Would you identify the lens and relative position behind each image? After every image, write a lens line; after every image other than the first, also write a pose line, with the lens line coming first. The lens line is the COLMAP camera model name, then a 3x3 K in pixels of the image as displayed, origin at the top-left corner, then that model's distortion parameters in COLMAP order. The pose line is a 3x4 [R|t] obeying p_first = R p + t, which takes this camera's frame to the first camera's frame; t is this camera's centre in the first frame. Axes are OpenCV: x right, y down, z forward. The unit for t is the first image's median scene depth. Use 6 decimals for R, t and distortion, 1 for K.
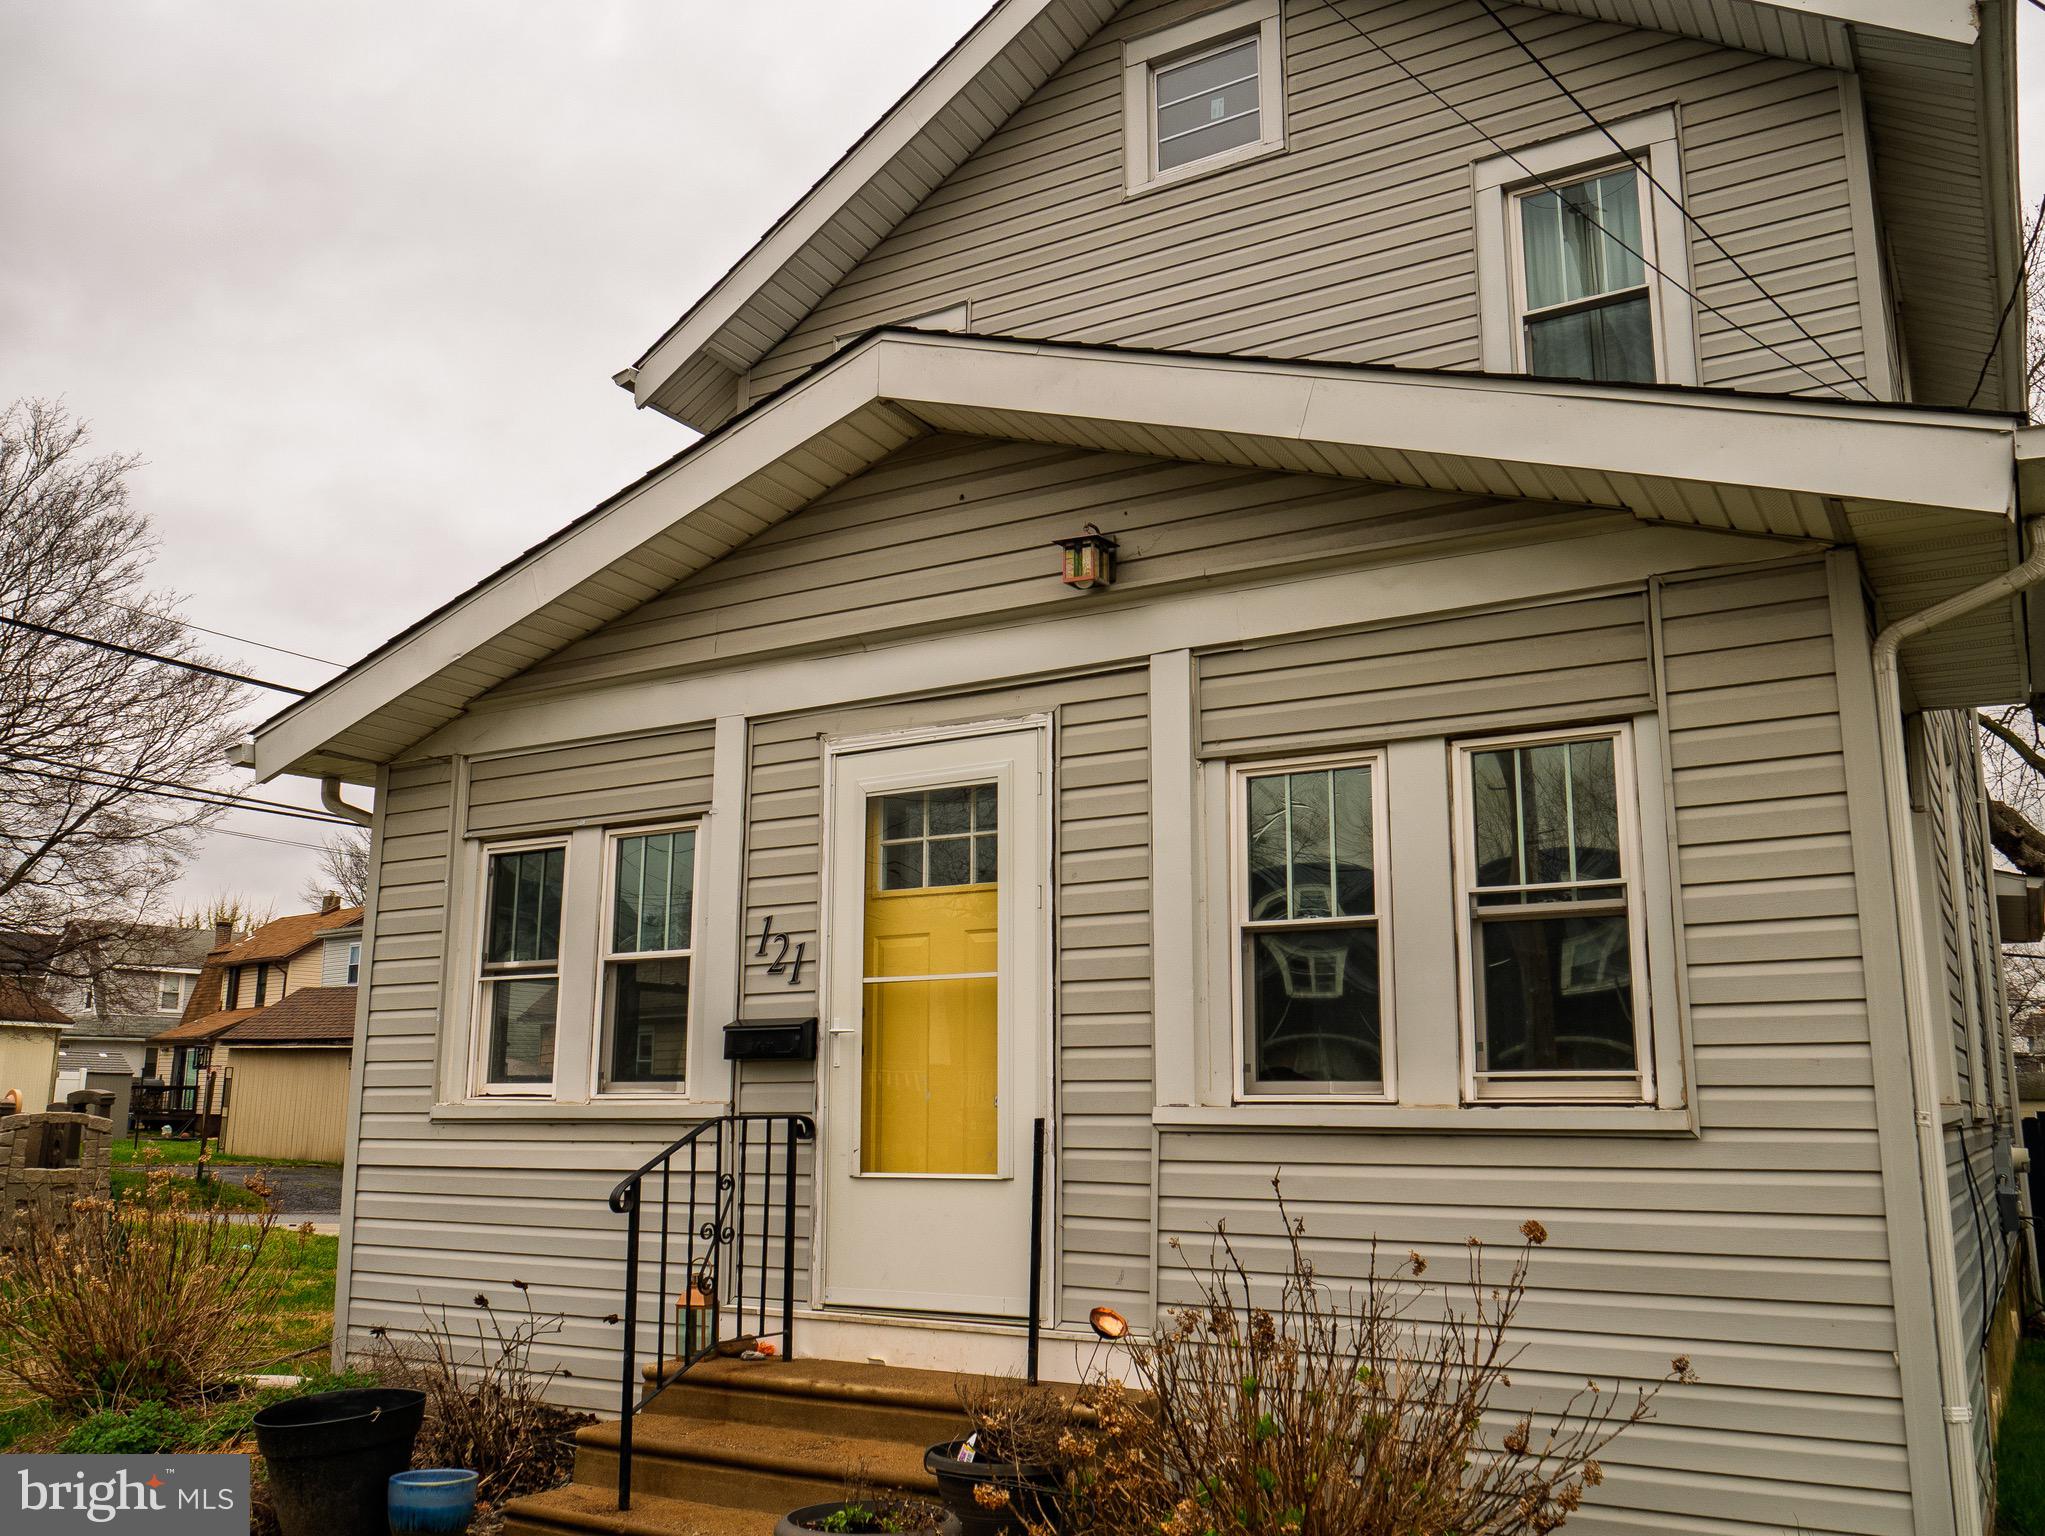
lens RADIAL K [[1703.7, 0, 1016.6], [0, 1703.7, 768.4], [0, 0, 1]] dist [-0.025611, 0.010994]
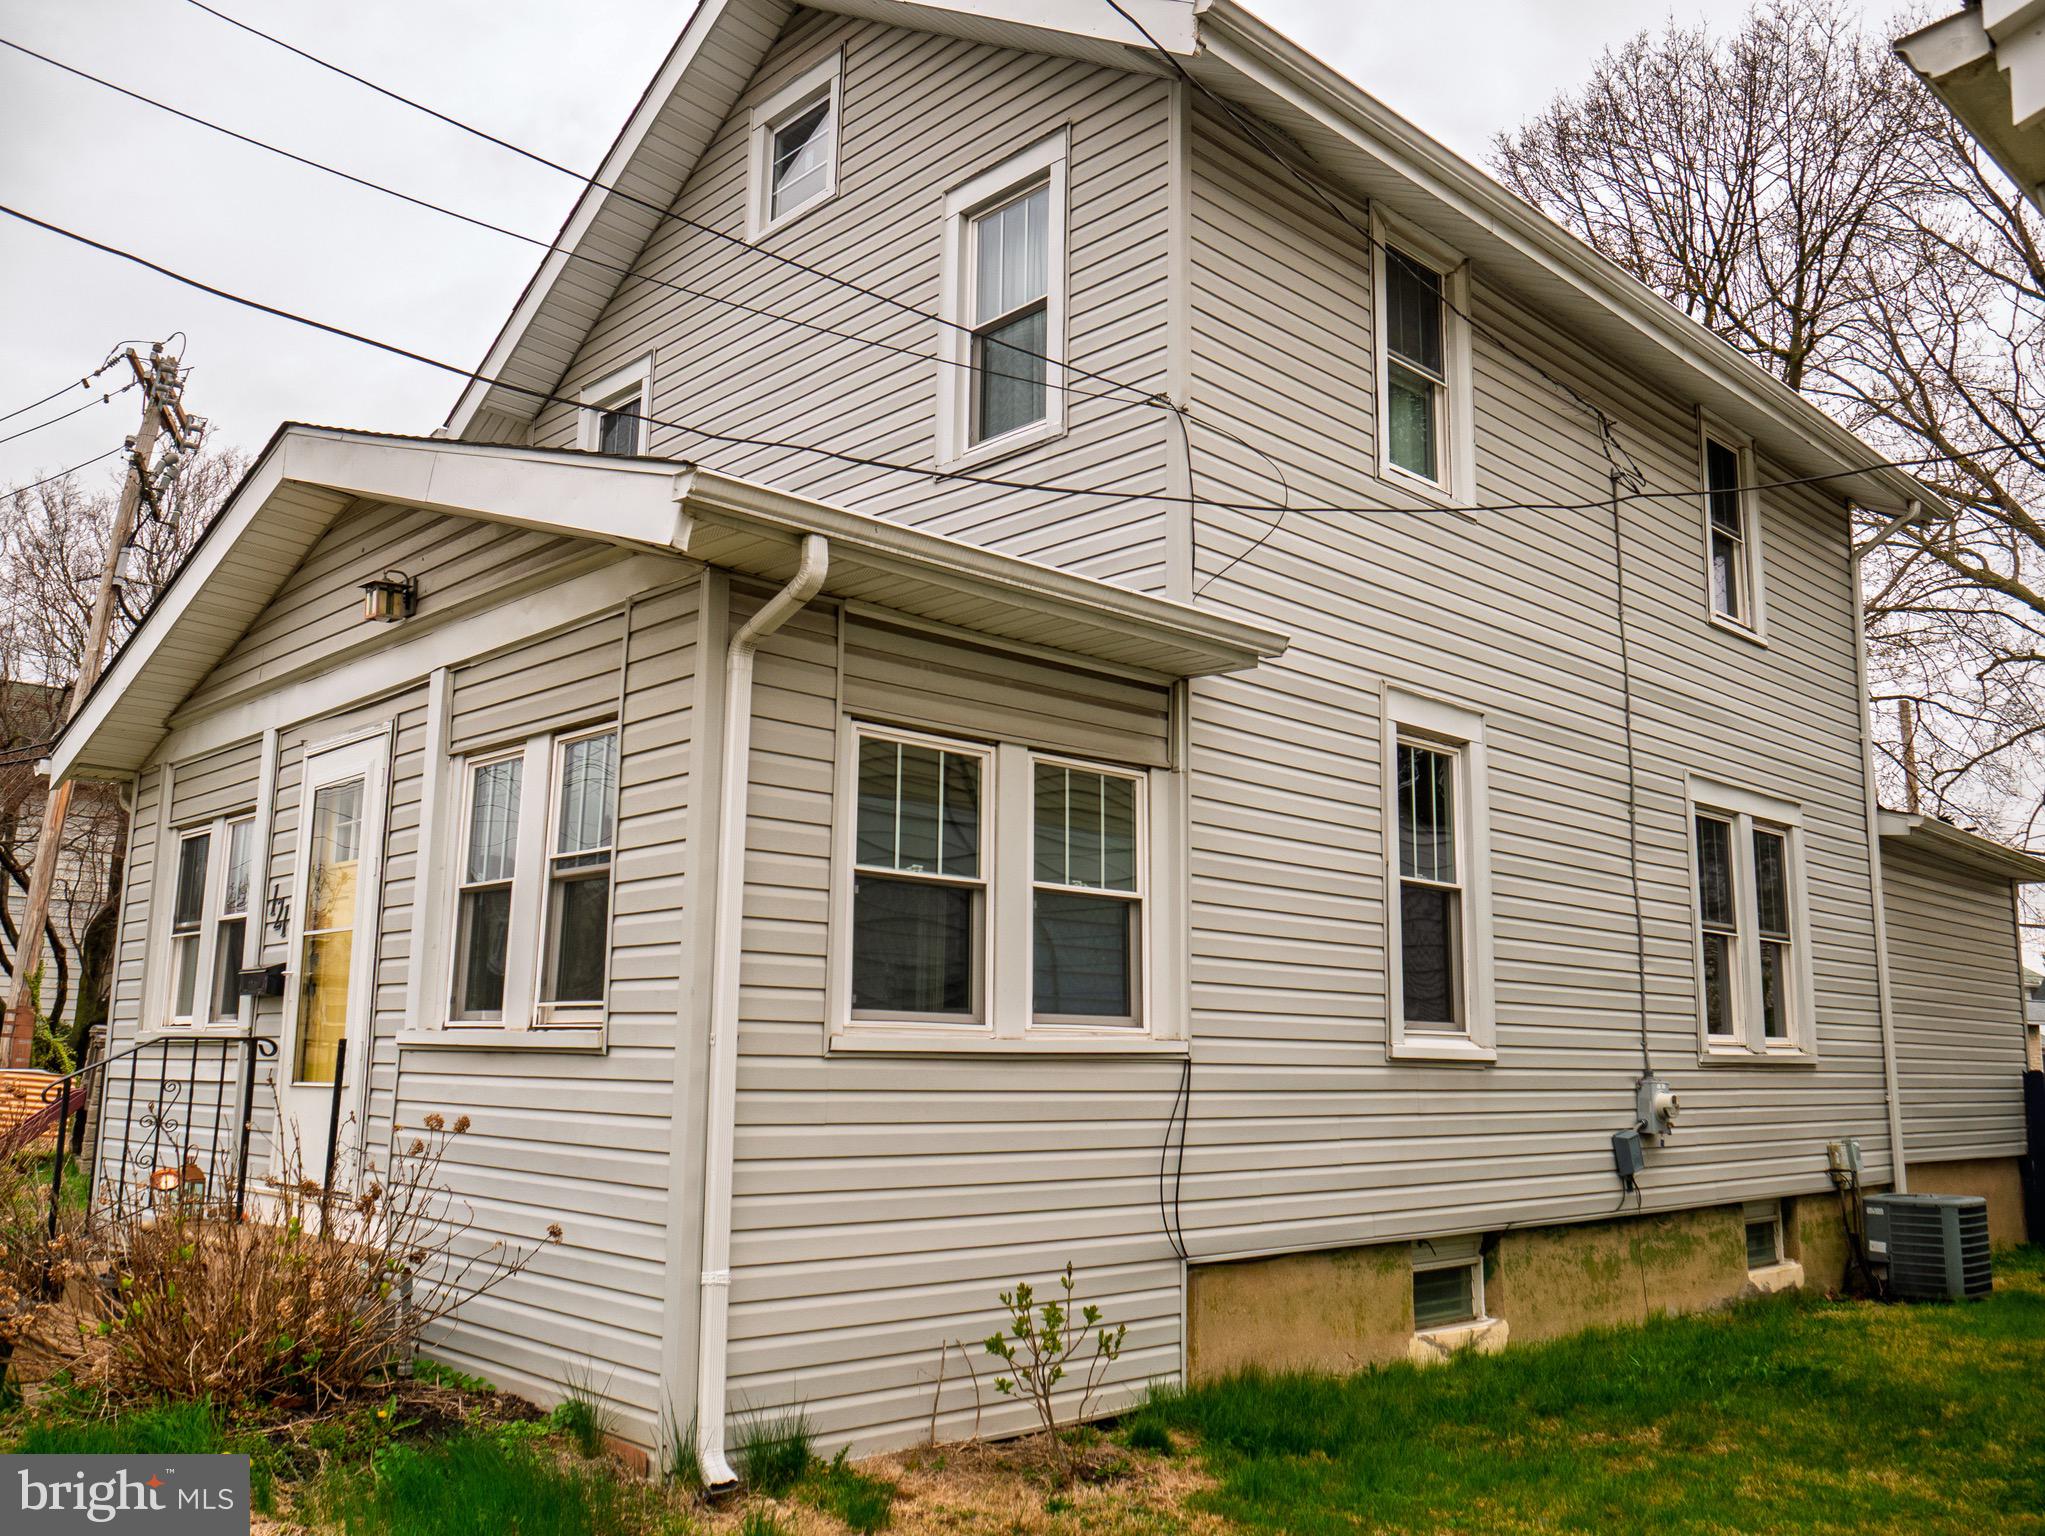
lens RADIAL K [[1703.7, 0, 1015.5], [0, 1703.7, 767.7], [0, 0, 1]] dist [-0.025611, 0.010994]
pose [[0.964207, -0.035706, -0.262734, 0.736293], [0.041961, 0.998953, 0.018234, -0.001469], [0.261808, -0.028606, 0.964696, -0.086021]]
